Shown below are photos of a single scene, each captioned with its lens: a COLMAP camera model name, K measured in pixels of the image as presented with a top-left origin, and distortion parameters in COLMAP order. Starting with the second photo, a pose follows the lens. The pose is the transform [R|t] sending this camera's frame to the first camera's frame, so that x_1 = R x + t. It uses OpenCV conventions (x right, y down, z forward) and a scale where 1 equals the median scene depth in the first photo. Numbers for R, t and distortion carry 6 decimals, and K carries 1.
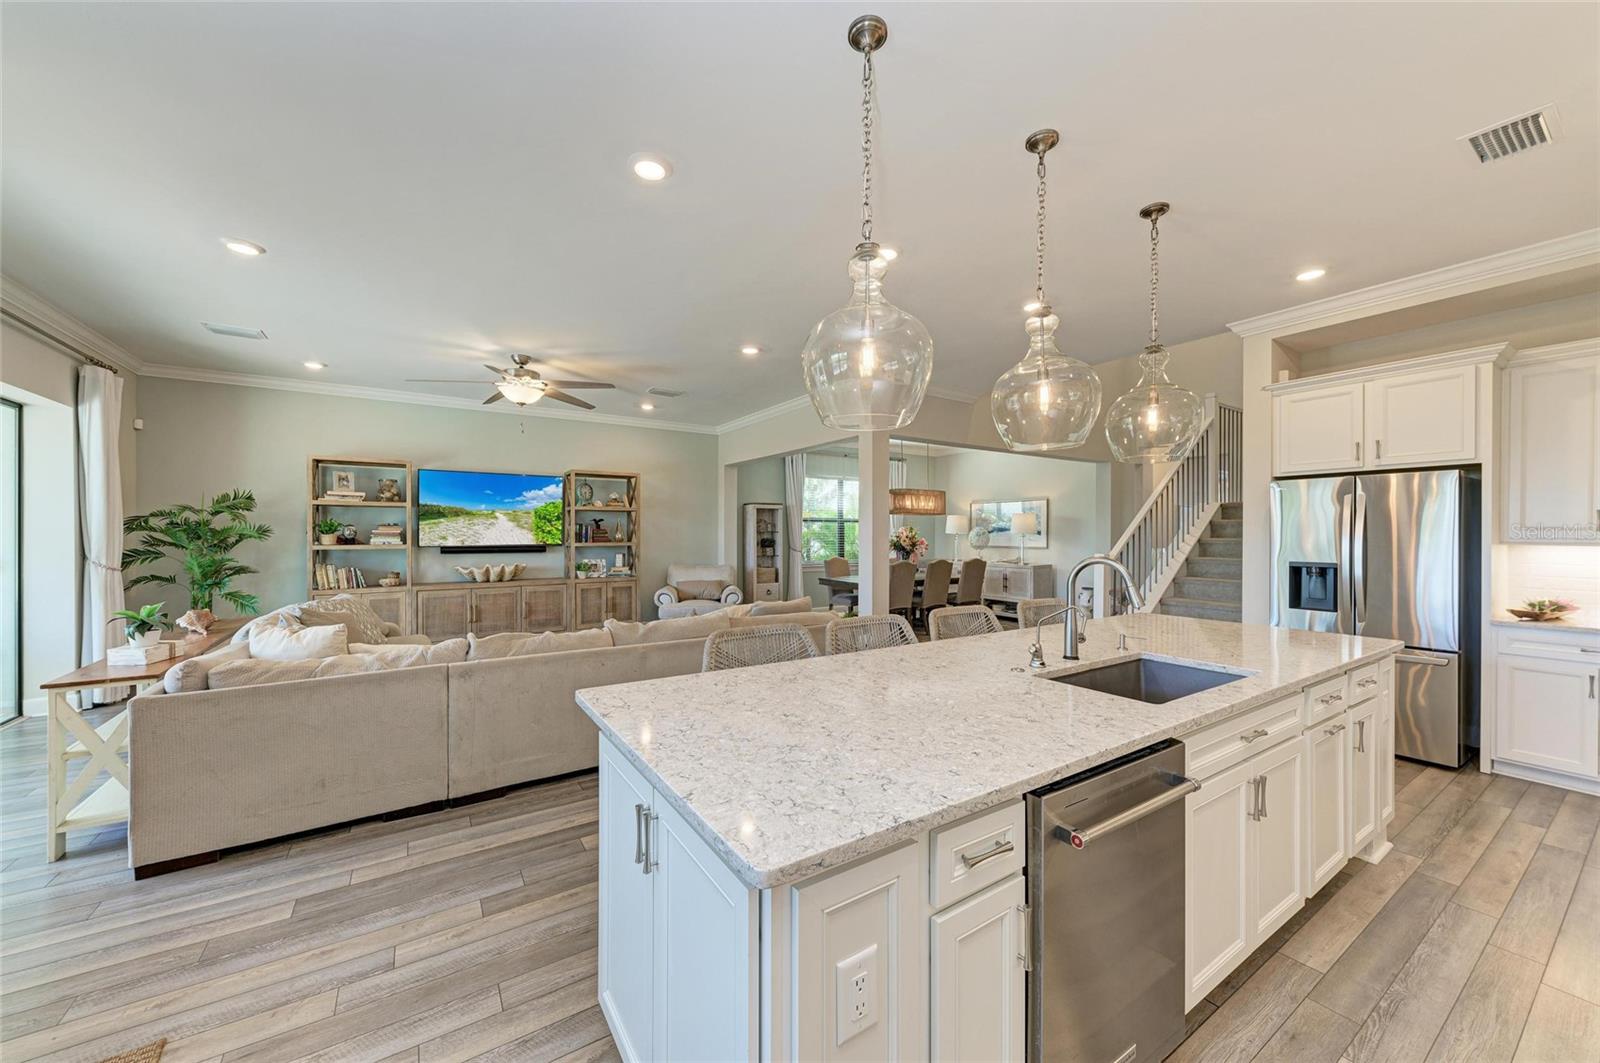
lens RADIAL K [[584.2, 0, 811.3], [0, 584.2, 533.3], [0, 0, 1]] dist [0.006774, -0.002220]
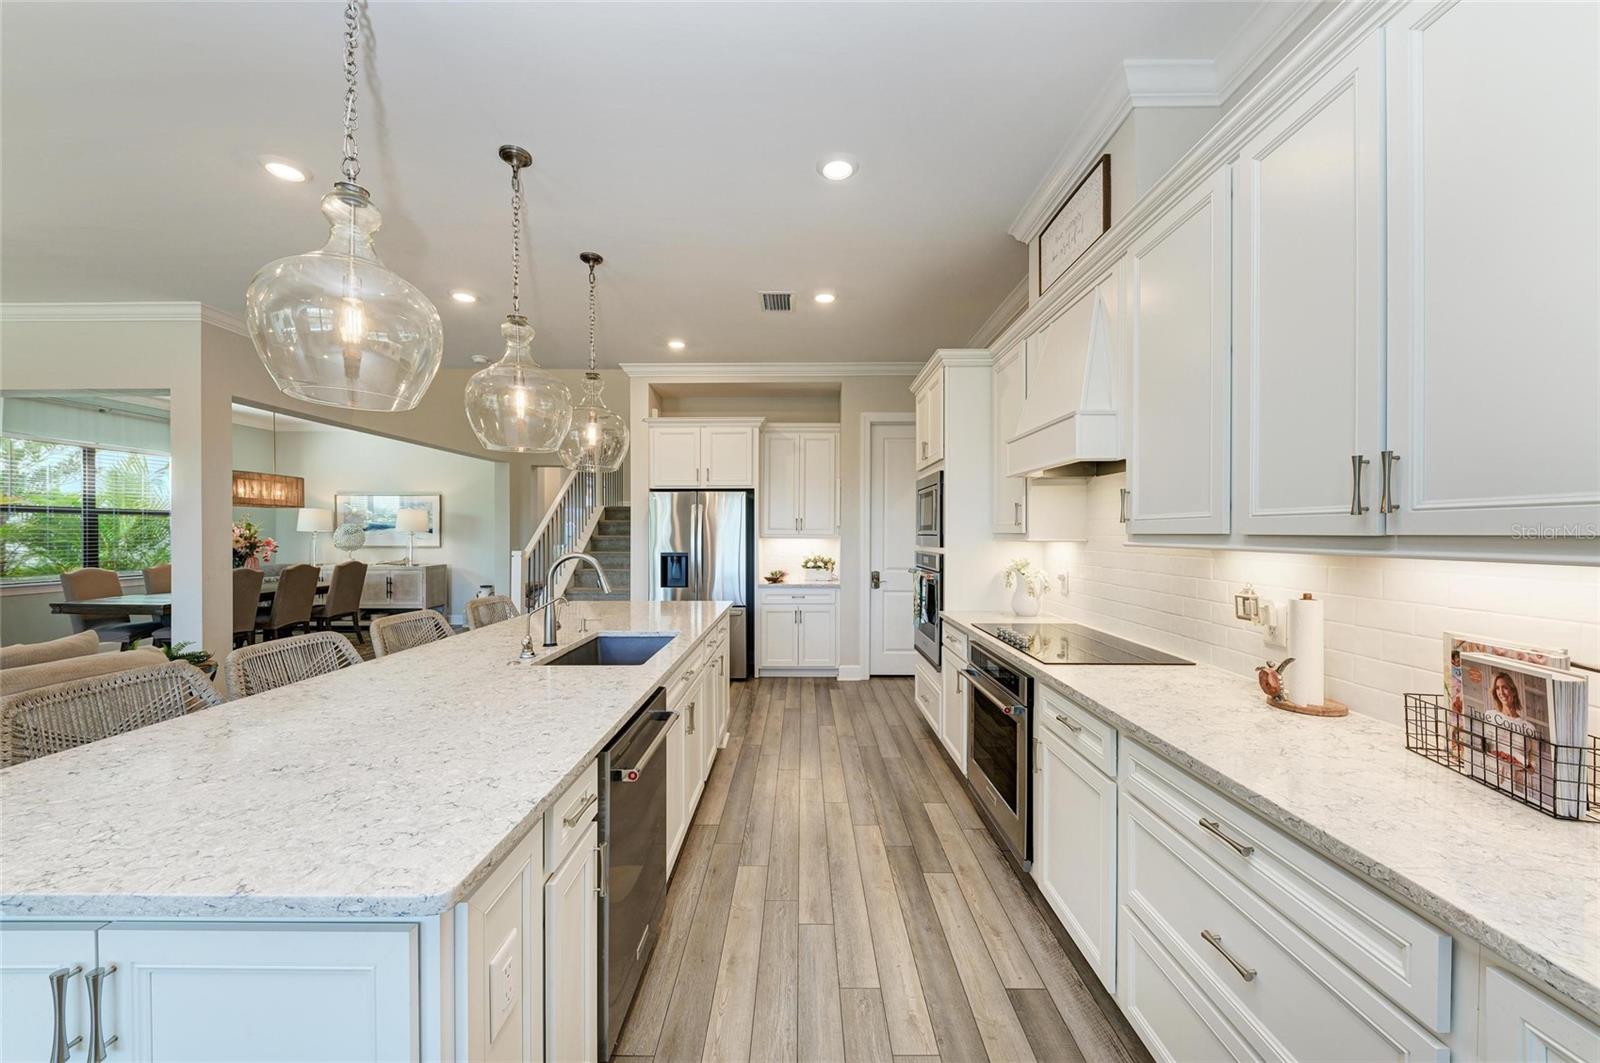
lens RADIAL K [[584.2, 0, 797.6], [0, 584.2, 531.7], [0, 0, 1]] dist [0.006774, -0.002220]
pose [[0.551324, 0.000137, 0.834291, -0.139265], [-0.000871, 1.000000, 0.000411, -0.000579], [-0.834291, -0.000953, 0.551324, 0.003258]]
